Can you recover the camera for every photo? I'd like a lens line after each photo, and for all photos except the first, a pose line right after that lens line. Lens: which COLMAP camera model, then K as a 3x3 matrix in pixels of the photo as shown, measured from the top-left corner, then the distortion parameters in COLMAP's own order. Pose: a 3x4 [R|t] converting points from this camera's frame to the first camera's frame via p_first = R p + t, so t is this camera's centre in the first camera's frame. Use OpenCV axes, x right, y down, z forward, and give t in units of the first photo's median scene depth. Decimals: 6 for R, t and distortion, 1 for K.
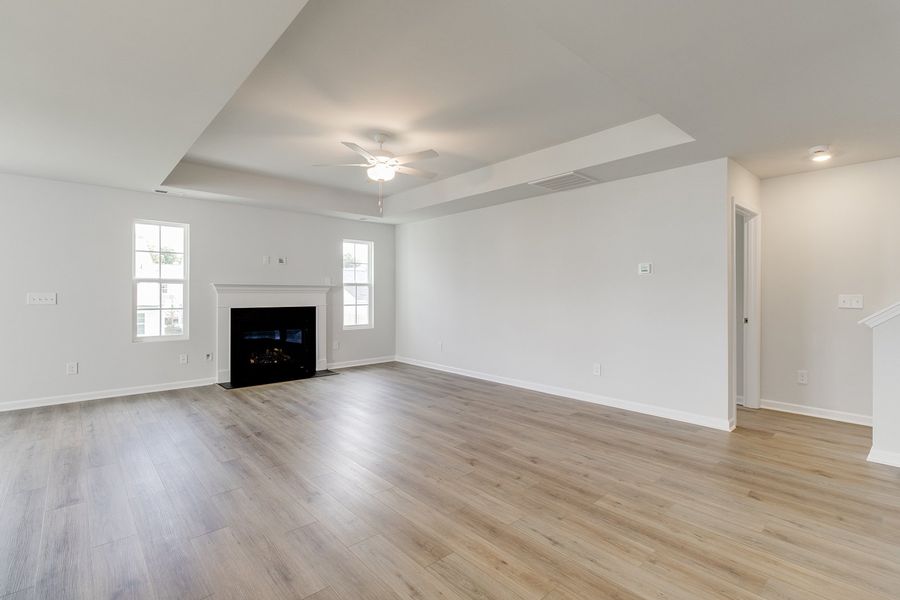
lens RADIAL K [[413.9, 0, 453.3], [0, 413.9, 296.3], [0, 0, 1]] dist [0.013967, 0.000558]
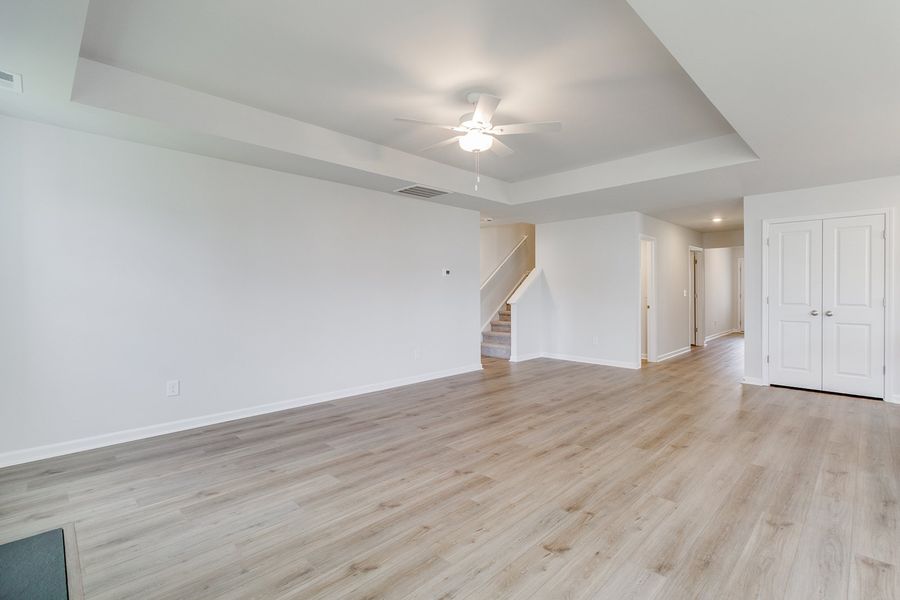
lens RADIAL K [[413.9, 0, 458.8], [0, 413.9, 286.2], [0, 0, 1]] dist [0.013967, 0.000558]
pose [[-0.050543, 0.008206, 0.998688, -0.727440], [0.007871, 0.999938, -0.007818, -0.008656], [-0.998691, 0.007465, -0.050604, 0.790959]]
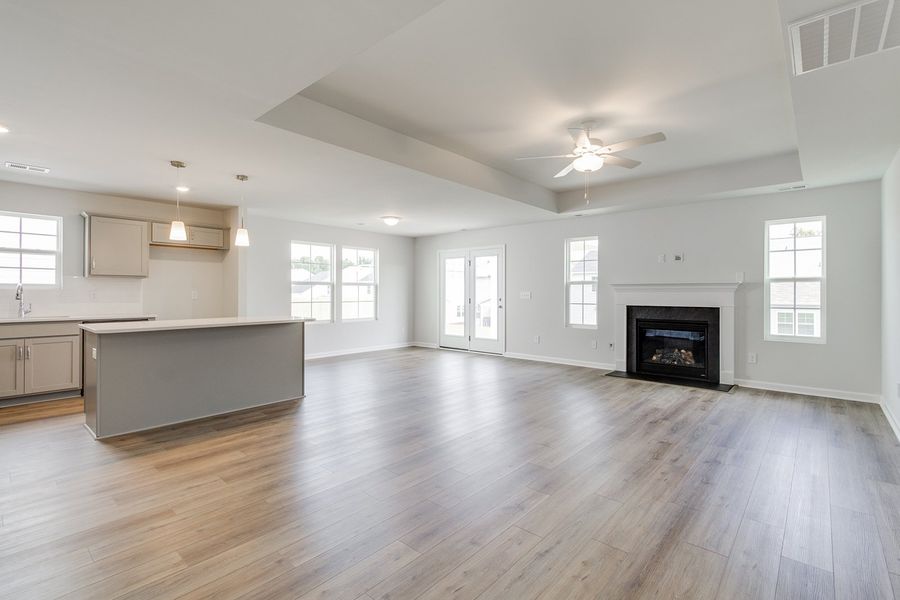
lens RADIAL K [[401.7, 0, 454.9], [0, 401.7, 297.5], [0, 0, 1]] dist [-0.018981, -0.000062]
pose [[0.110398, 0.011475, -0.993821, 0.502858], [-0.006434, 0.999921, 0.010831, -0.001671], [0.993867, 0.005198, 0.110463, 0.444040]]
